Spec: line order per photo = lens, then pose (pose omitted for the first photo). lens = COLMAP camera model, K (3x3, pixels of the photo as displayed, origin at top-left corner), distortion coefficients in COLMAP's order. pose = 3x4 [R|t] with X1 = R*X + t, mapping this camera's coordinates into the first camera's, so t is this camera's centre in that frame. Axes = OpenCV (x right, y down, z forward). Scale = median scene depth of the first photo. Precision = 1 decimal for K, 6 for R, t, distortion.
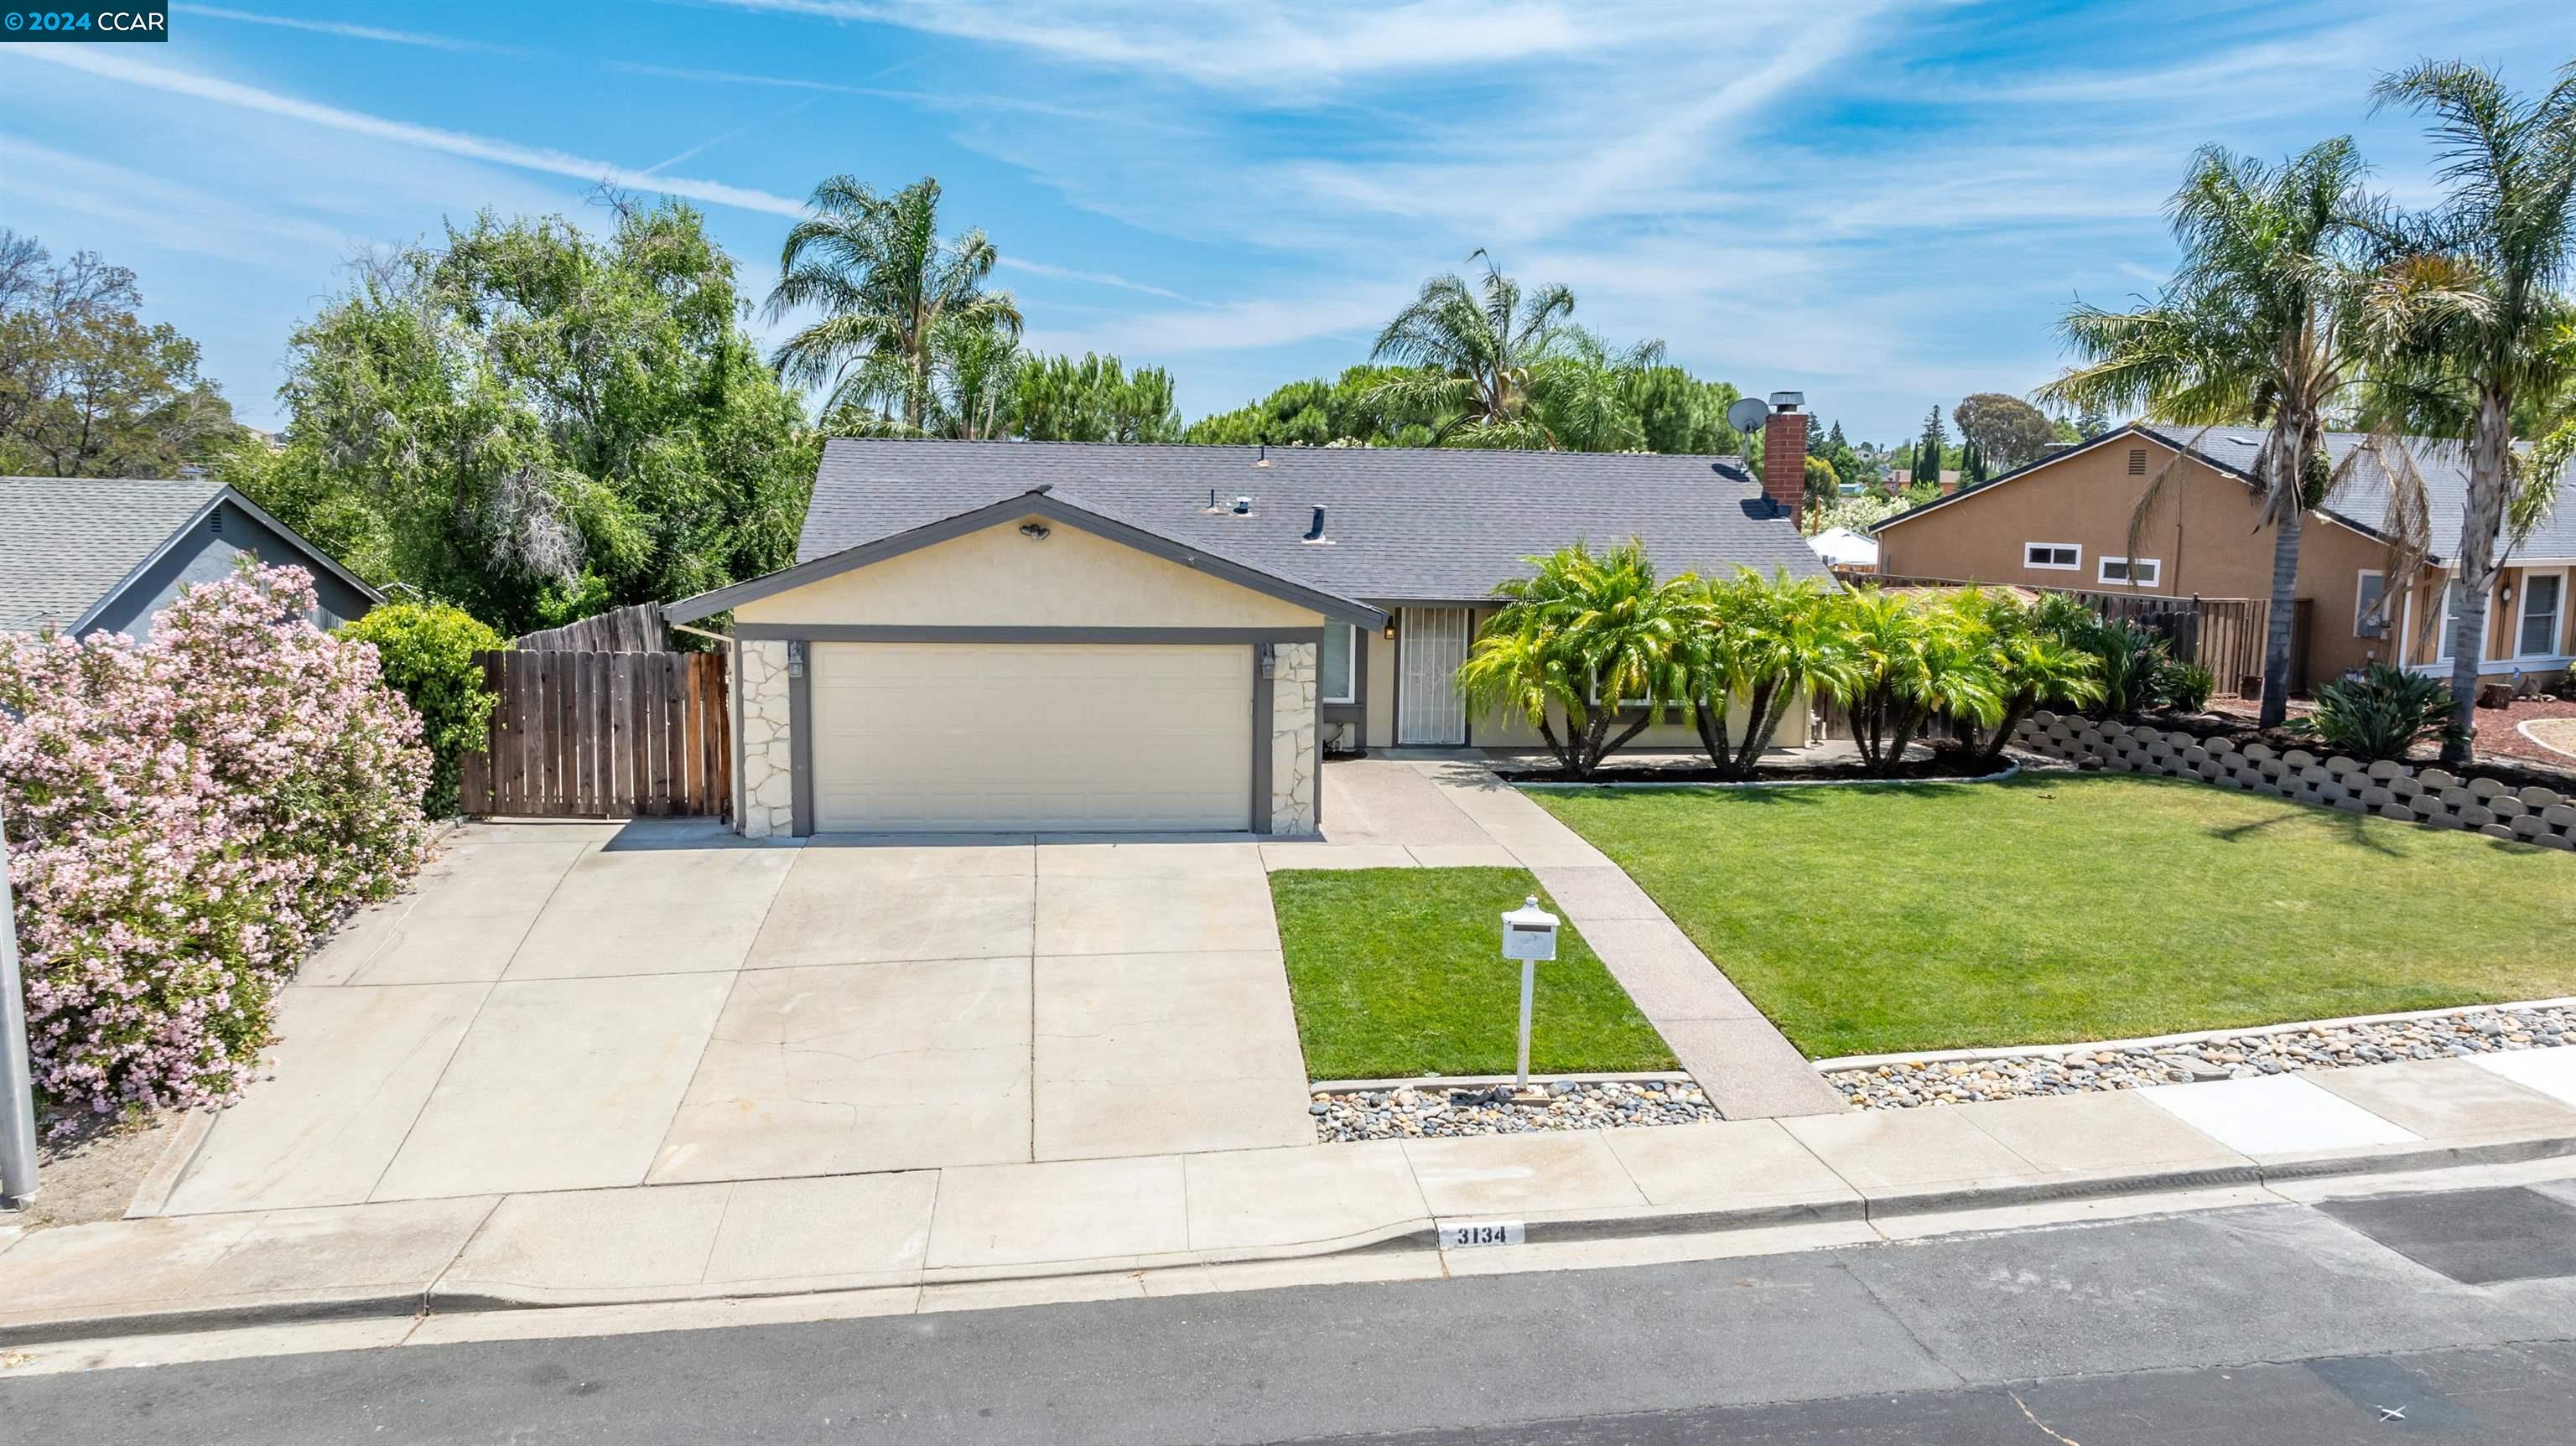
lens RADIAL K [[1892.4, 0, 1288.0], [0, 1892.4, 723.0], [0, 0, 1]] dist [-0.041945, 0.076063]
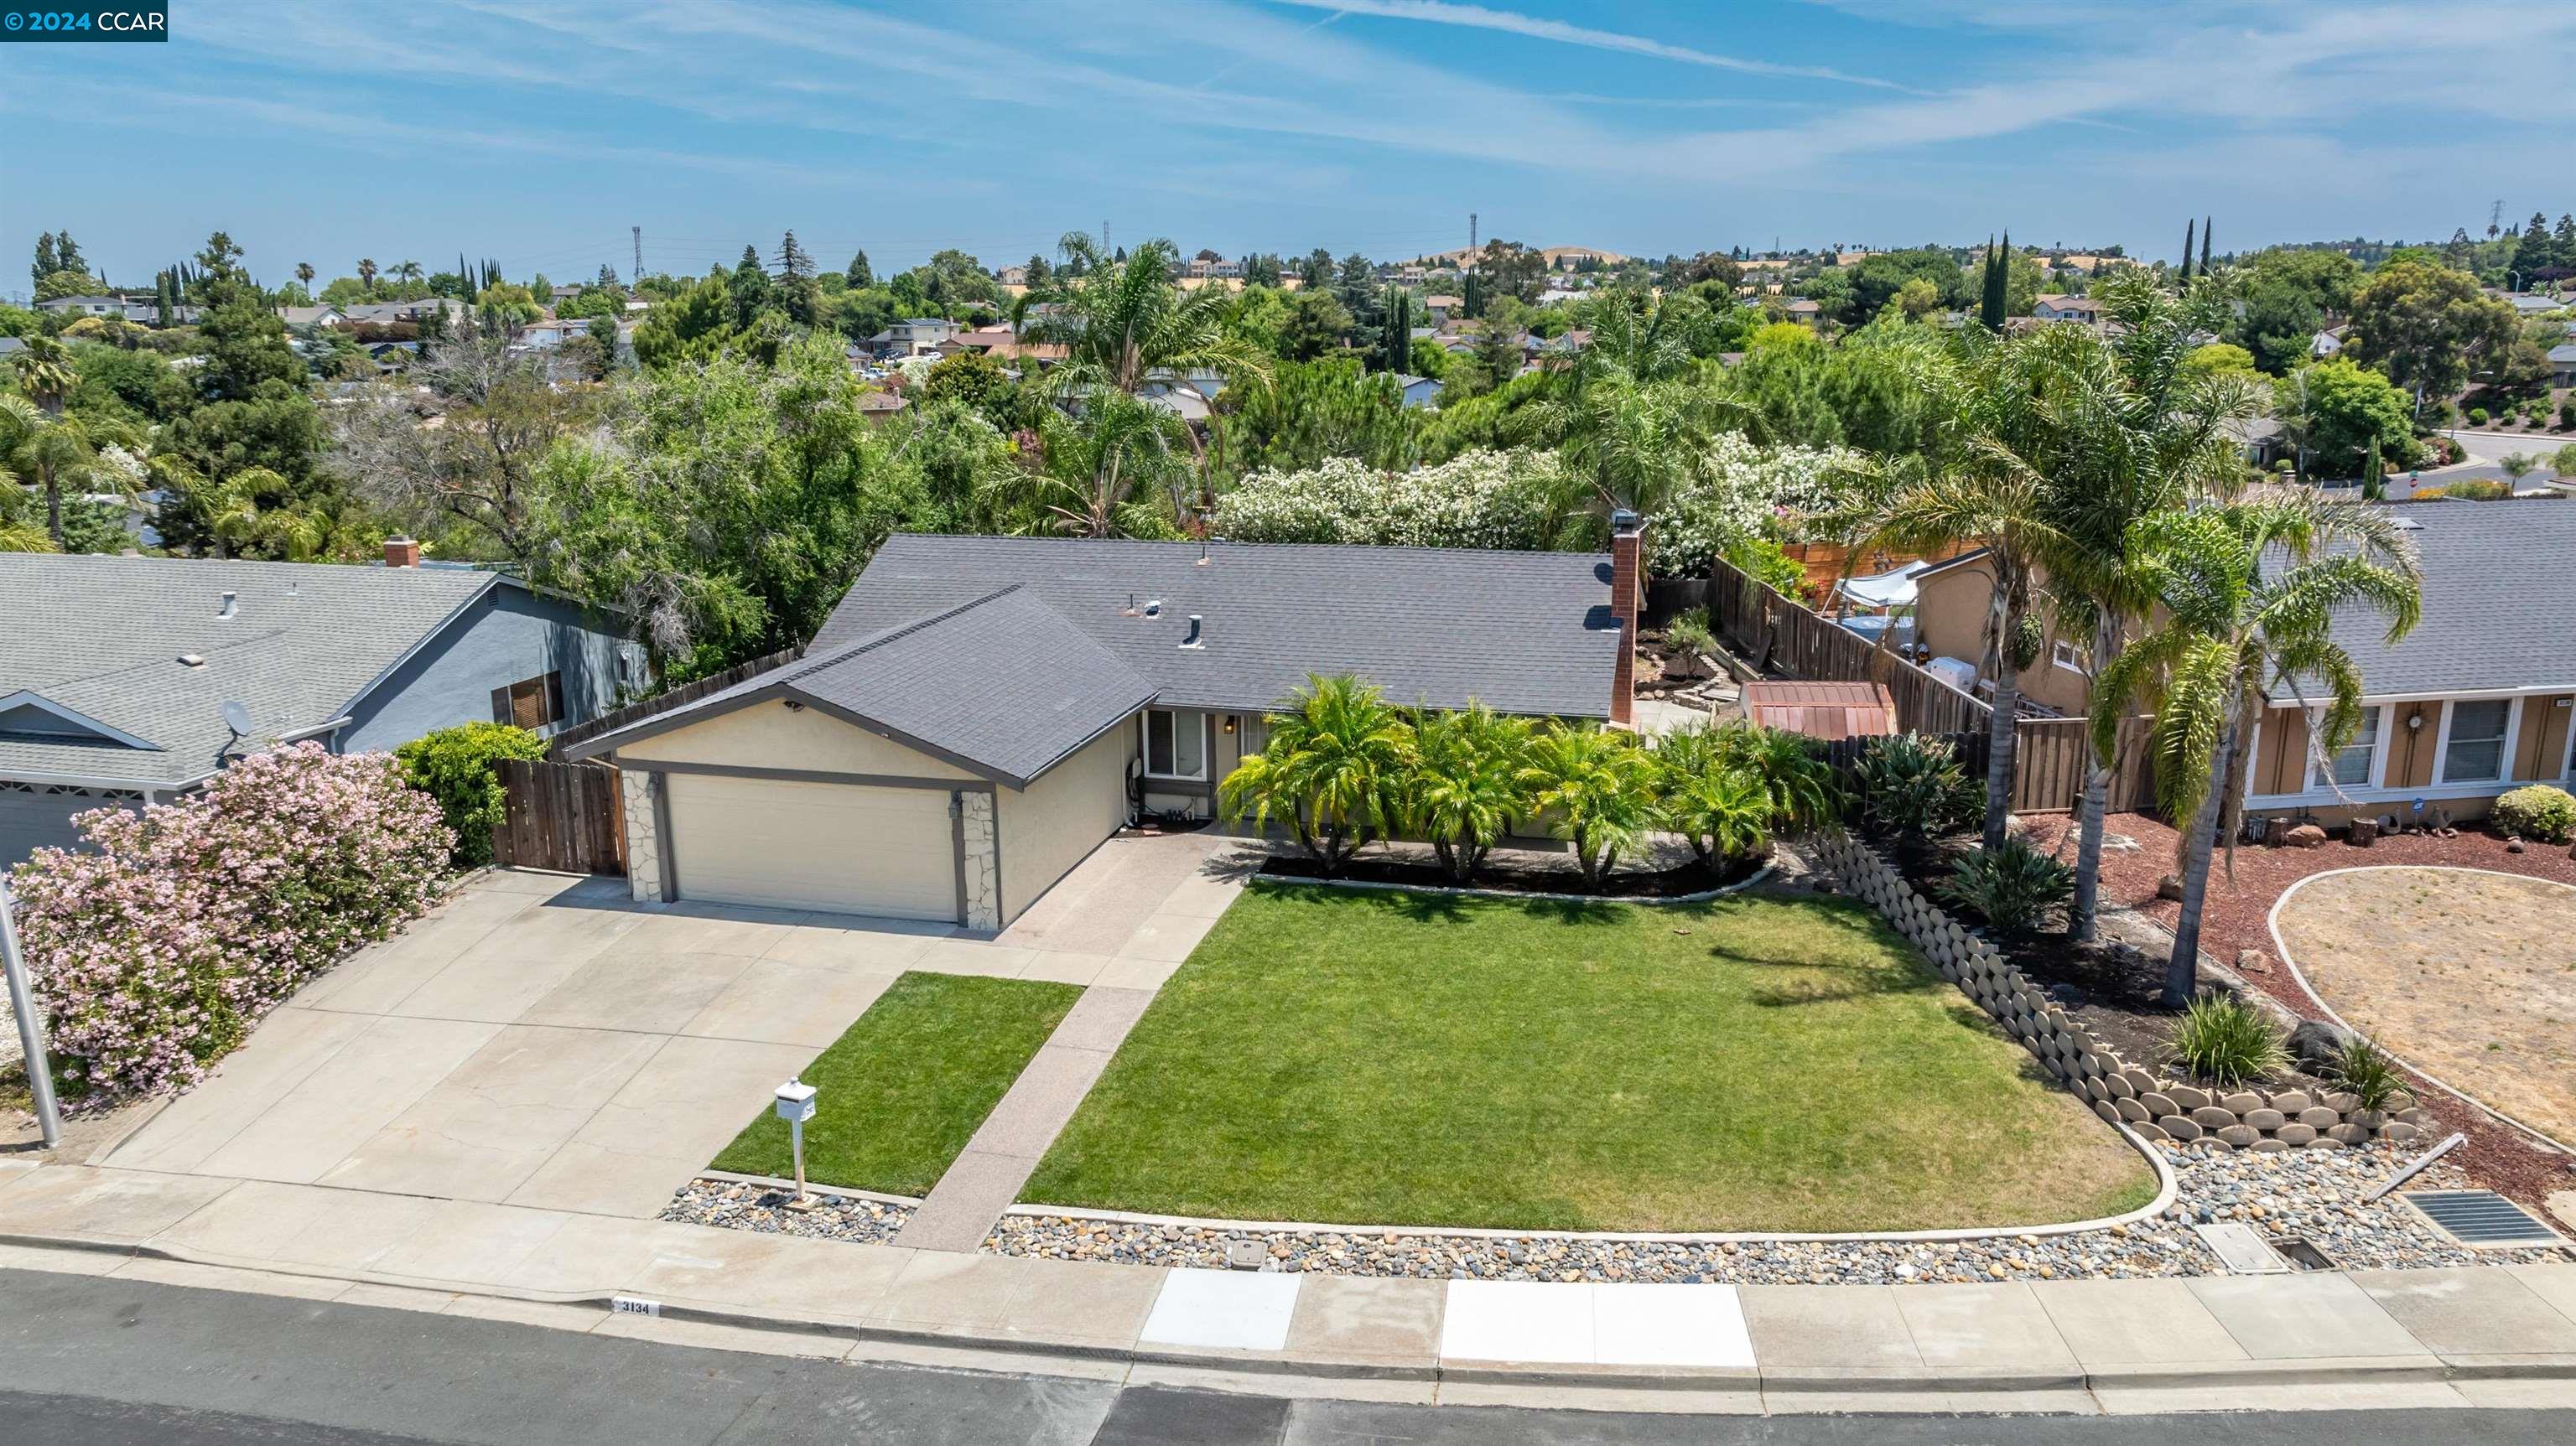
lens RADIAL K [[1833.6, 0, 1288.0], [0, 1833.6, 723.0], [0, 0, 1]] dist [-0.039283, 0.072316]
pose [[0.932016, 0.061530, -0.357157, 0.925454], [-0.022609, 0.993435, 0.112146, -0.333746], [0.361712, -0.096446, 0.927288, -0.162167]]
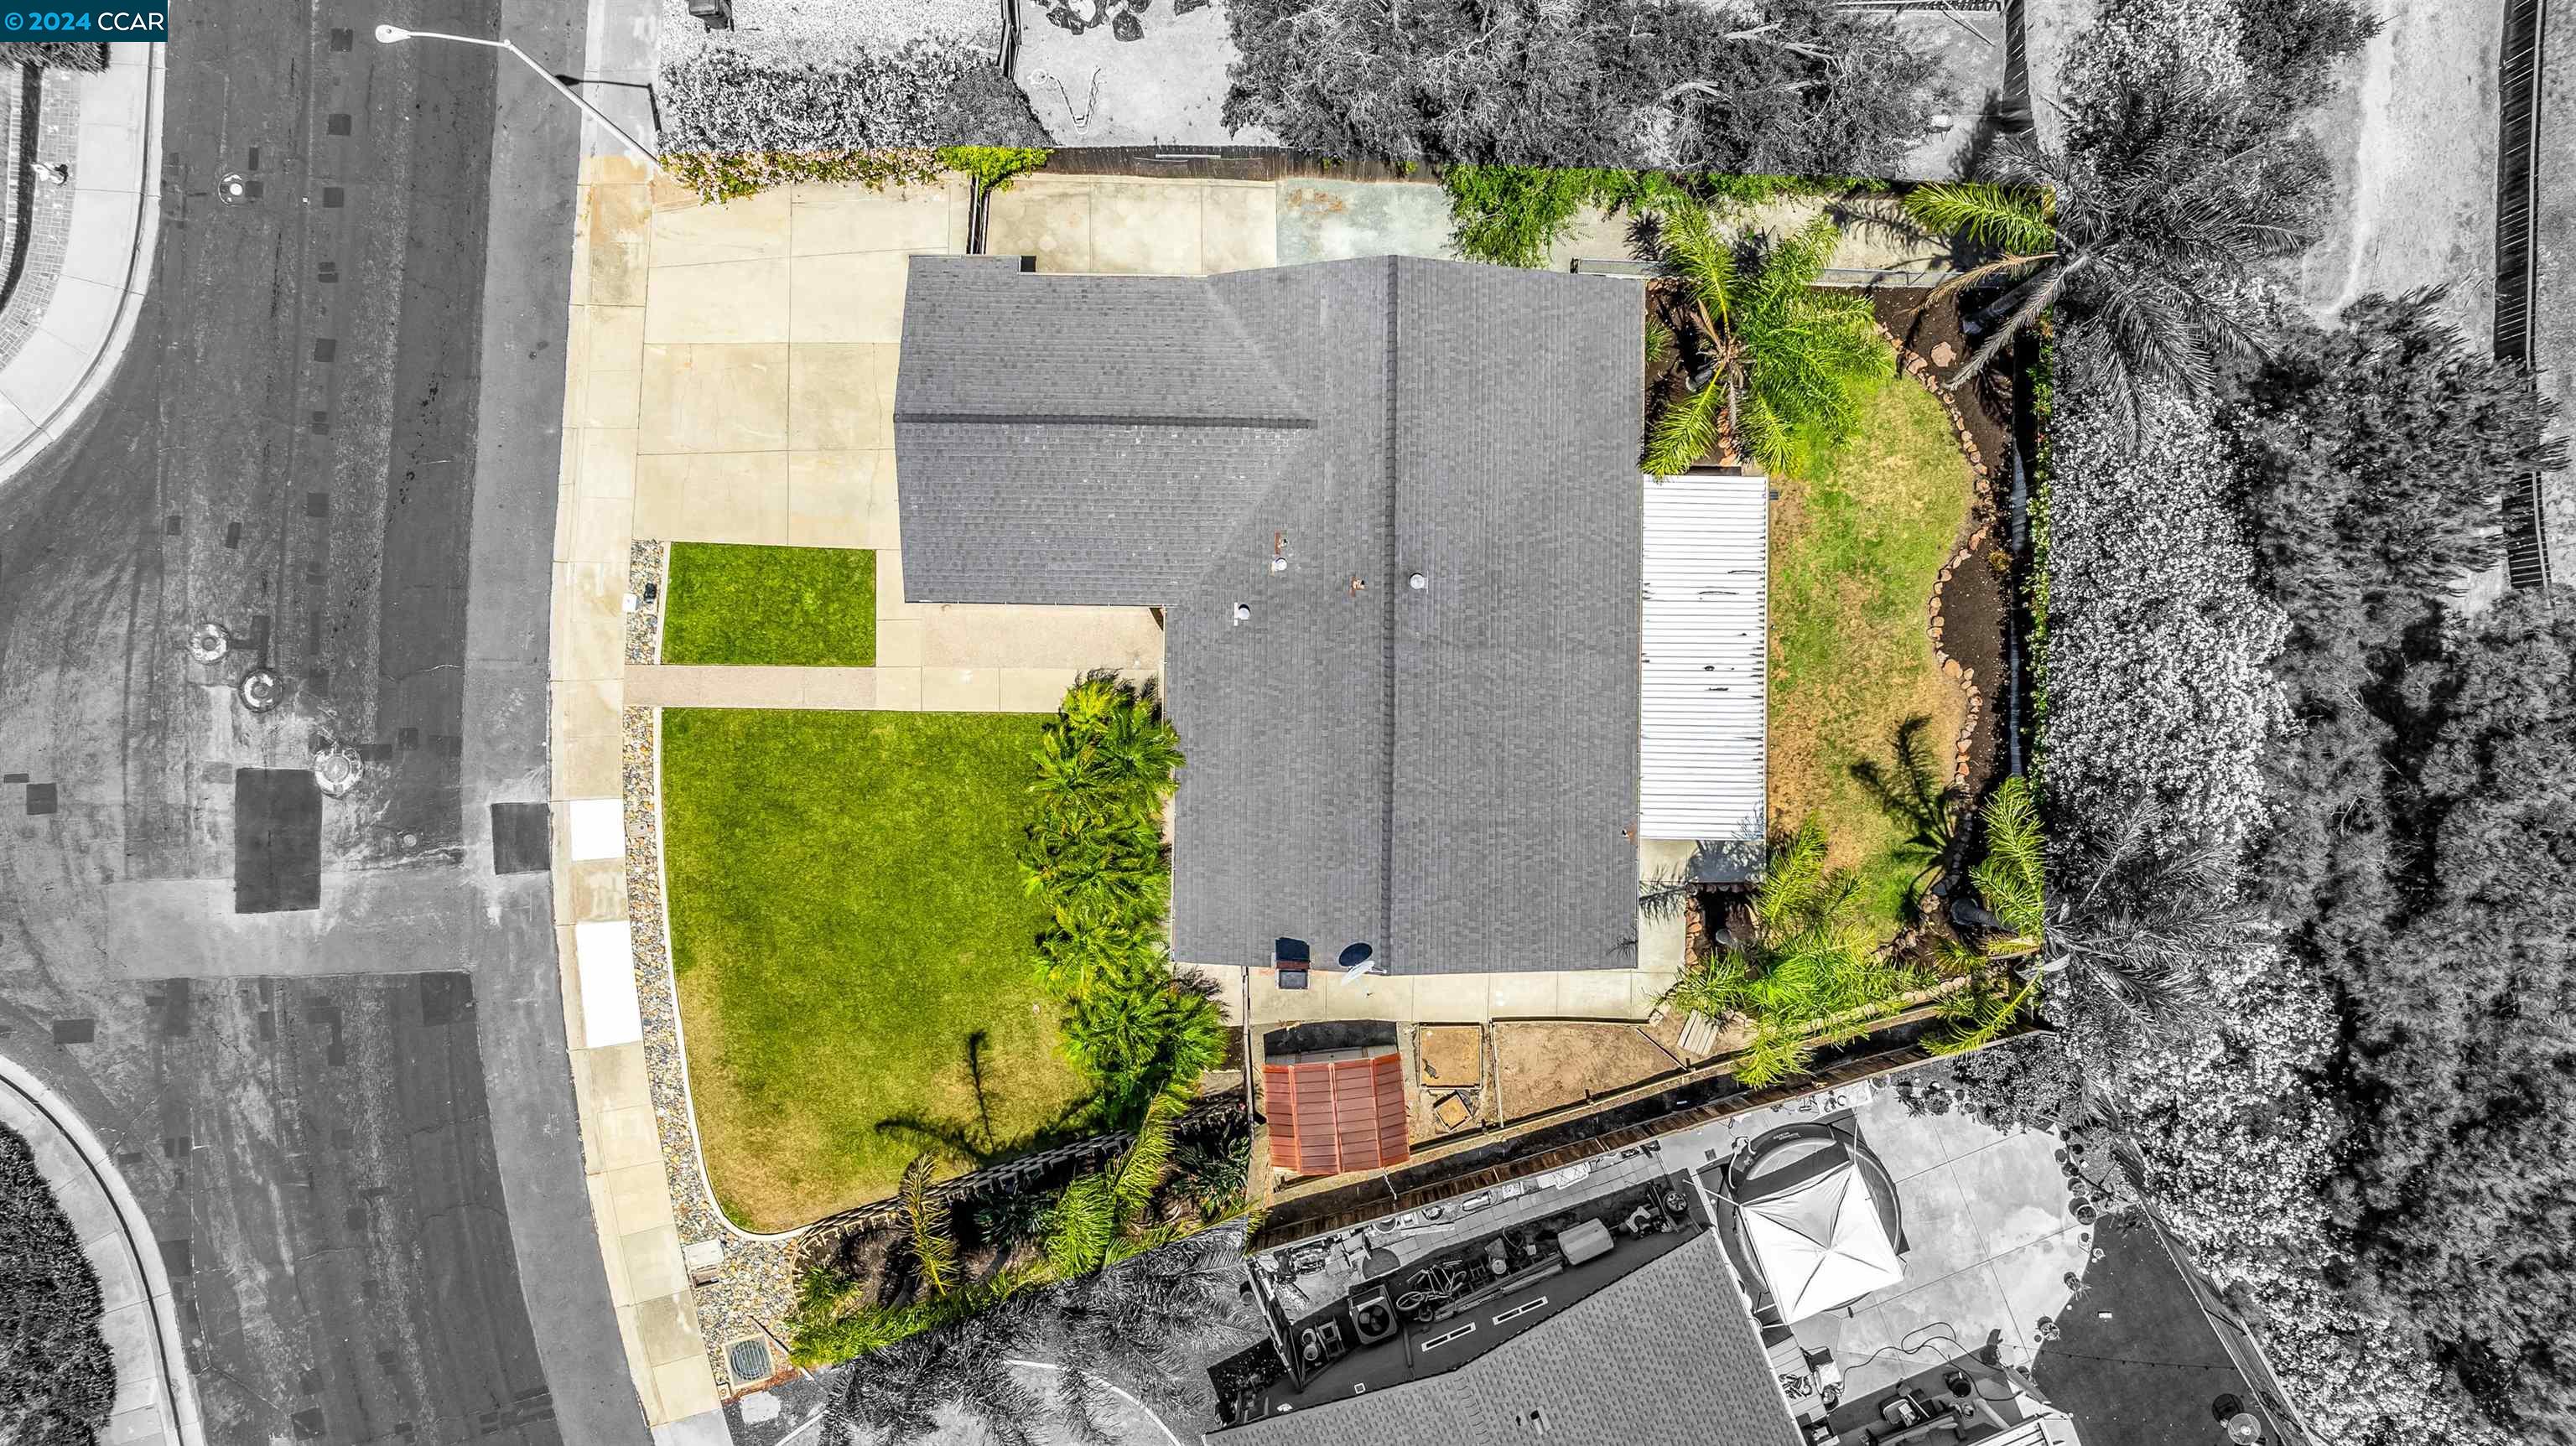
lens RADIAL K [[1833.6, 0, 1288.0], [0, 1833.6, 723.0], [0, 0, 1]] dist [-0.039283, 0.072316]
pose [[-0.136202, 0.990438, -0.021963, 0.224614], [-0.096981, 0.008733, 0.995248, -2.779360], [0.985923, 0.137684, 0.094864, 1.688424]]
